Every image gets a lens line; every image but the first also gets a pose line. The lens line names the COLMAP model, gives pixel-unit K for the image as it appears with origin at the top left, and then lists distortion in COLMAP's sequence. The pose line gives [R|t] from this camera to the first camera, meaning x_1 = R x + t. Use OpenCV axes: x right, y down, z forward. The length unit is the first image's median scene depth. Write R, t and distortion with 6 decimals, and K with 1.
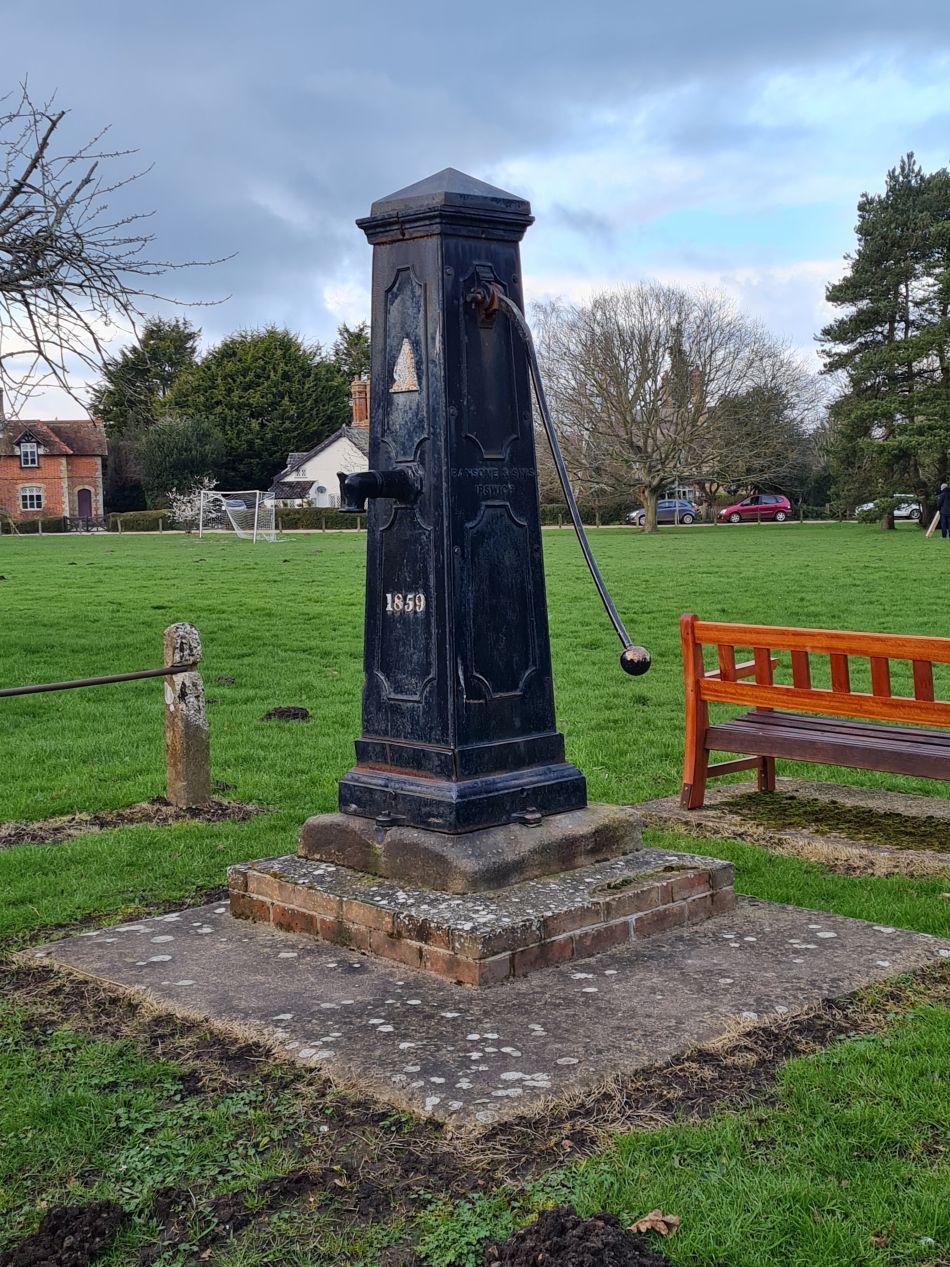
lens RADIAL K [[1654.7, 0, 475.0], [0, 1654.7, 633.5], [0, 0, 1]] dist [0.091200, -0.063041]
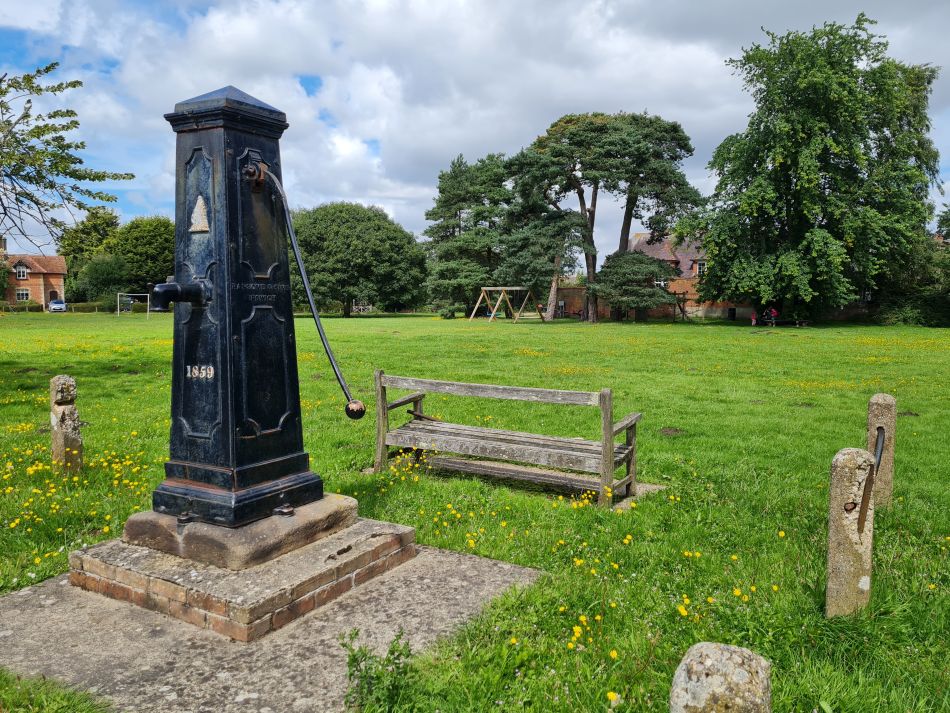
lens RADIAL K [[1240.7, 0, 594.0], [0, 1240.7, 390.0], [0, 0, 1]] dist [0.091200, -0.063041]
pose [[0.962099, 0.003372, 0.272681, -0.007722], [0.001284, 0.999856, -0.016896, 0.017471], [-0.272698, 0.016606, 0.961956, -0.188254]]
